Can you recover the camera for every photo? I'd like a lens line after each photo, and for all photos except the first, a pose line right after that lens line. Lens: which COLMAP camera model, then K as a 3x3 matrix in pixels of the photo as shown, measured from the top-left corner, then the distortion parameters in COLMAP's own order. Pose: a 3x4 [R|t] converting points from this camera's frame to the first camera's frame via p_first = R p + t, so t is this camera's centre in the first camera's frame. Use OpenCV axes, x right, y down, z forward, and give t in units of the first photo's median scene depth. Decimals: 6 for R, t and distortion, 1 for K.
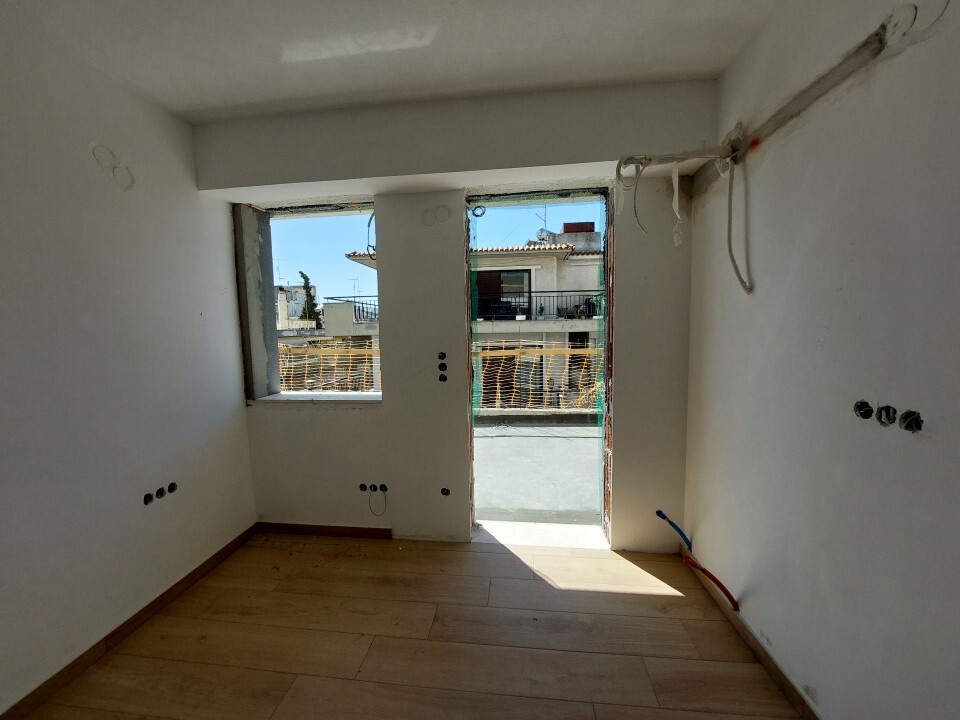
lens RADIAL K [[387.9, 0, 475.7], [0, 387.9, 364.0], [0, 0, 1]] dist [-0.013264, -0.000752]
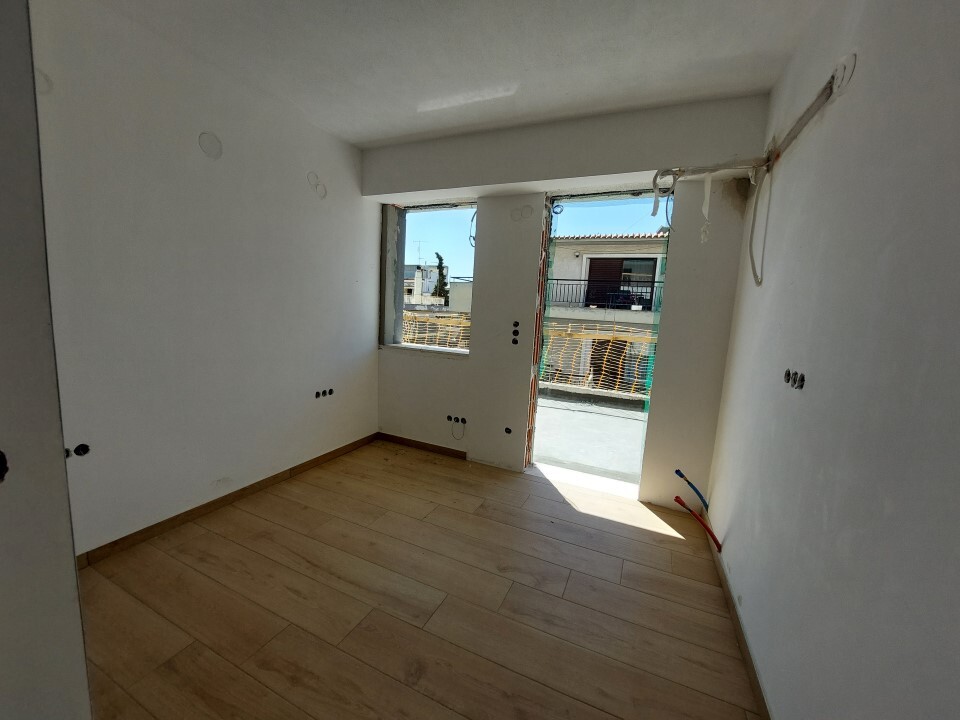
lens RADIAL K [[387.9, 0, 475.7], [0, 387.9, 364.0], [0, 0, 1]] dist [-0.013264, -0.000752]
pose [[0.948156, 0.114234, -0.296564, 0.171811], [-0.102856, 0.993243, 0.053745, 0.051789], [0.300700, -0.020455, 0.953499, -0.249004]]
